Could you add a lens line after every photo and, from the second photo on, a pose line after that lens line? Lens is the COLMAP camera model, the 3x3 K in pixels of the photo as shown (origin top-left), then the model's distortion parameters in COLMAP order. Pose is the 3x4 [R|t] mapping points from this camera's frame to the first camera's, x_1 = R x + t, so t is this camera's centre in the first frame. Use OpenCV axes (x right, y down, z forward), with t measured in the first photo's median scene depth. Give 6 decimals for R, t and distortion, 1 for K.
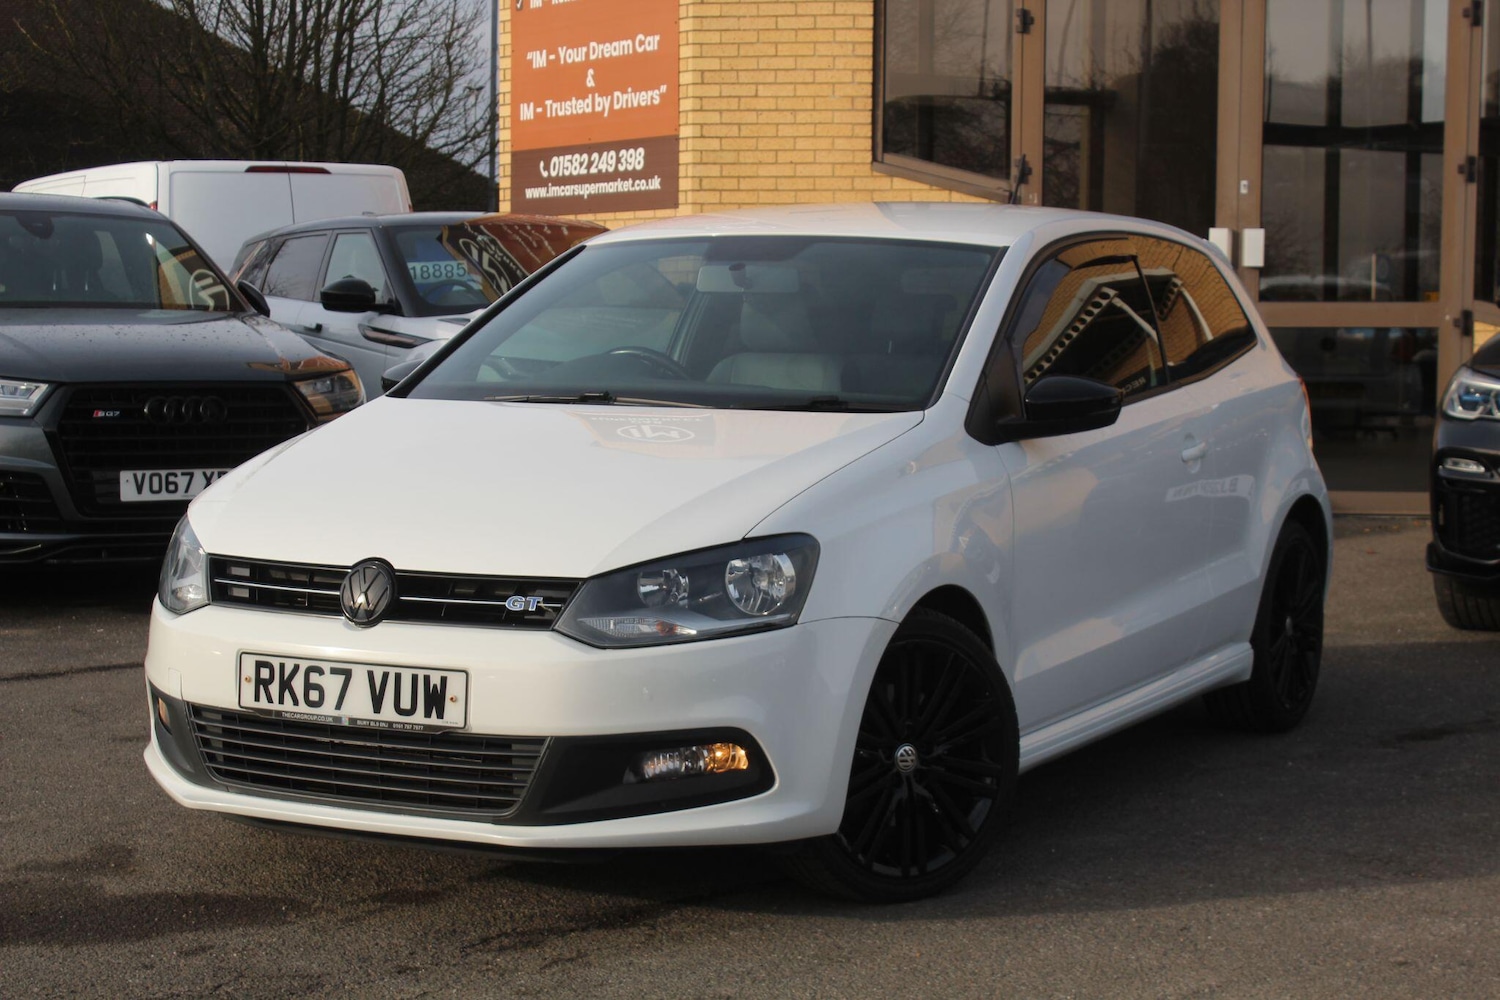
lens RADIAL K [[2843.7, 0, 740.7], [0, 2843.7, 525.2], [0, 0, 1]] dist [0.027207, 0.000000]
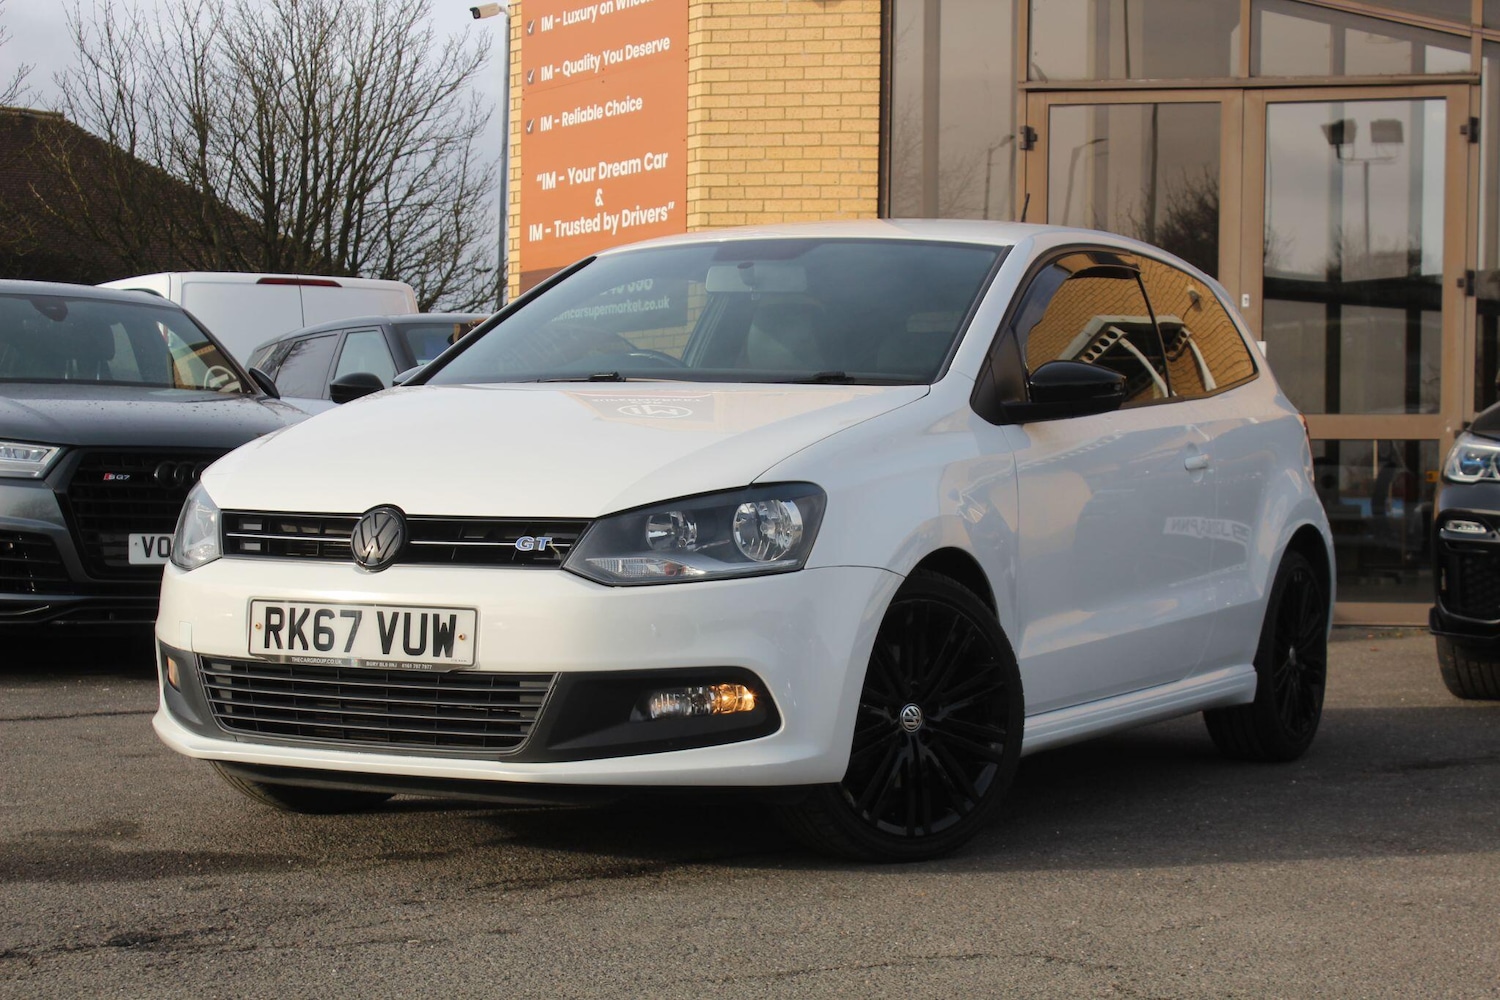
lens RADIAL K [[2843.7, 0, 739.4], [0, 2843.7, 535.2], [0, 0, 1]] dist [0.027207, 0.000000]
pose [[0.999976, 0.006798, -0.001519, -0.000549], [-0.006882, 0.997853, -0.065127, 0.030374], [0.001073, 0.065136, 0.997876, -0.002368]]
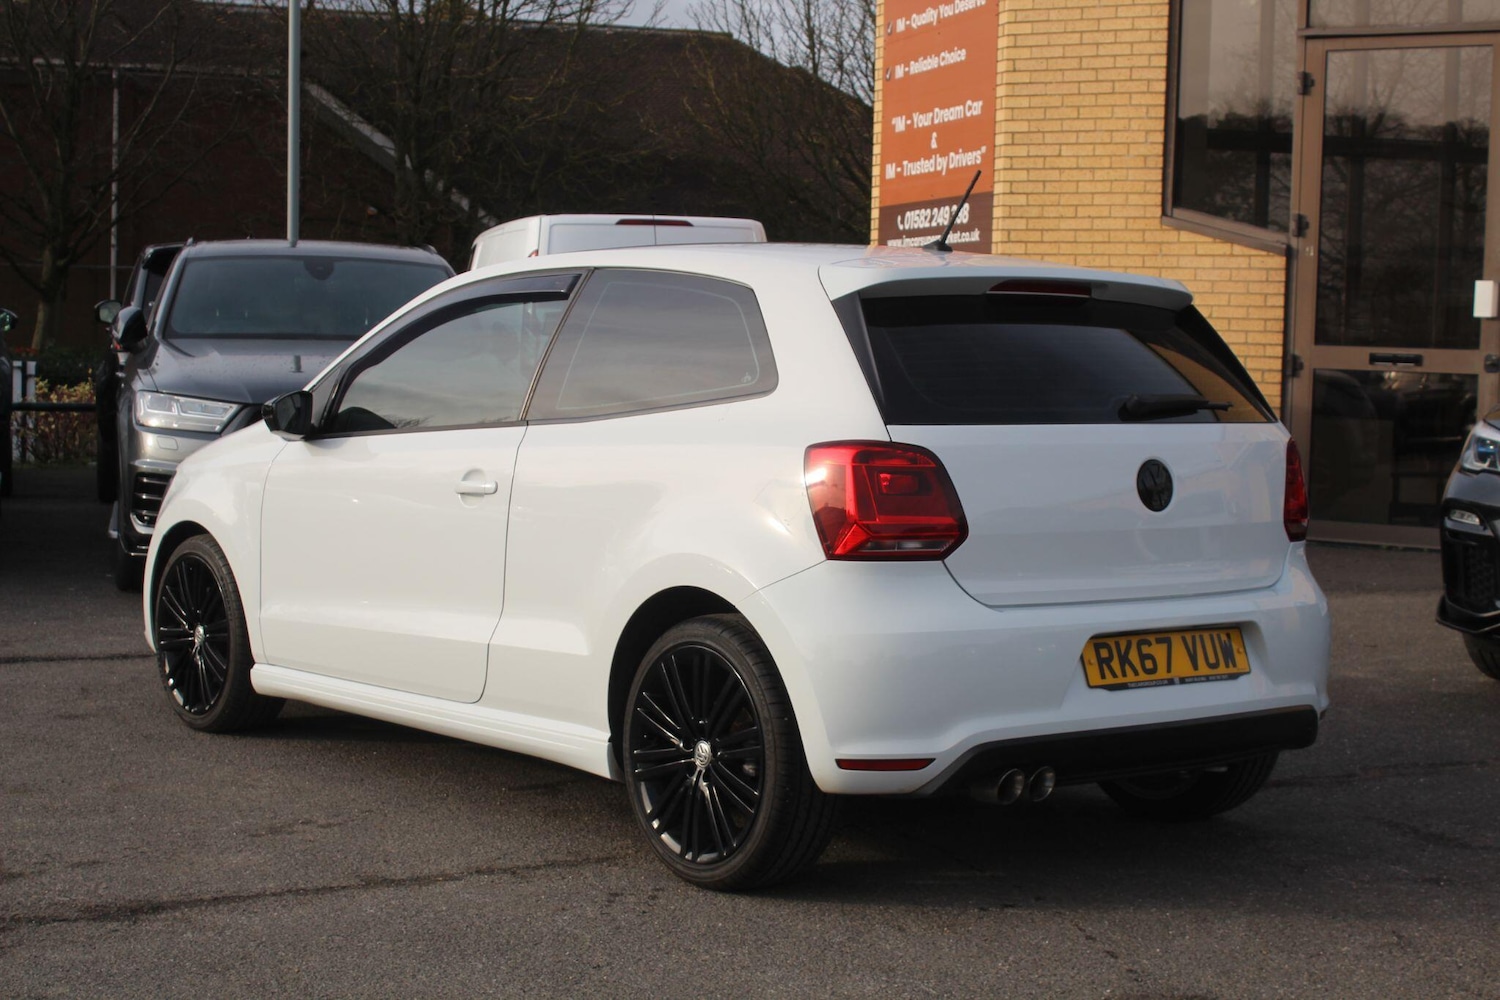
lens RADIAL K [[2474.2, 0, 764.0], [0, 2474.2, 526.7], [0, 0, 1]] dist [0.027008, 0.000000]
pose [[0.963862, 0.035966, -0.263964, 0.152957], [-0.037080, 0.999312, 0.000761, -0.005599], [0.263810, 0.009054, 0.964532, 0.058730]]
